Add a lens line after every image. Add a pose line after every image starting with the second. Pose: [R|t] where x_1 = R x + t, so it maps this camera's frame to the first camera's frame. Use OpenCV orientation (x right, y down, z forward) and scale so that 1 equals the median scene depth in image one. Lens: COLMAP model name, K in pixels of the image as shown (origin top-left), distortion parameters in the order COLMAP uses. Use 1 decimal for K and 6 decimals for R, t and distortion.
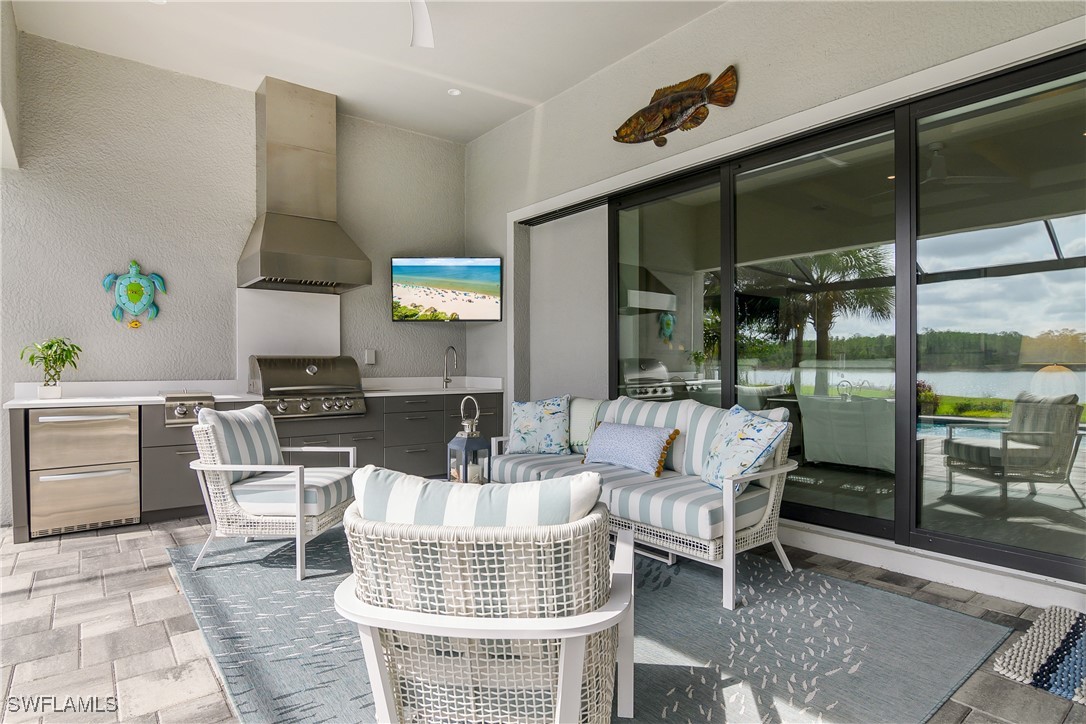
lens RADIAL K [[586.1, 0, 542.6], [0, 586.1, 364.7], [0, 0, 1]] dist [-0.002864, -0.000395]
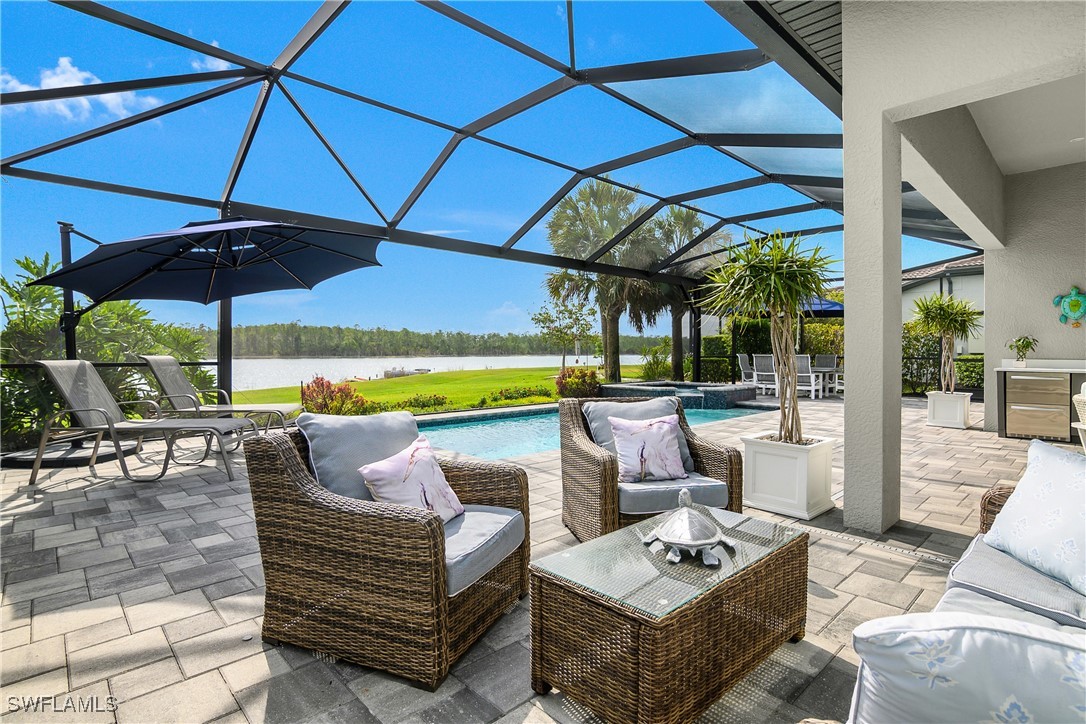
lens RADIAL K [[524.7, 0, 535.7], [0, 524.7, 352.2], [0, 0, 1]] dist [-0.013263, 0.000979]
pose [[0.060877, 0.004468, -0.998135, 0.676454], [-0.008200, 0.999958, 0.003976, 0.013385], [0.998112, 0.007943, 0.060911, -0.607551]]
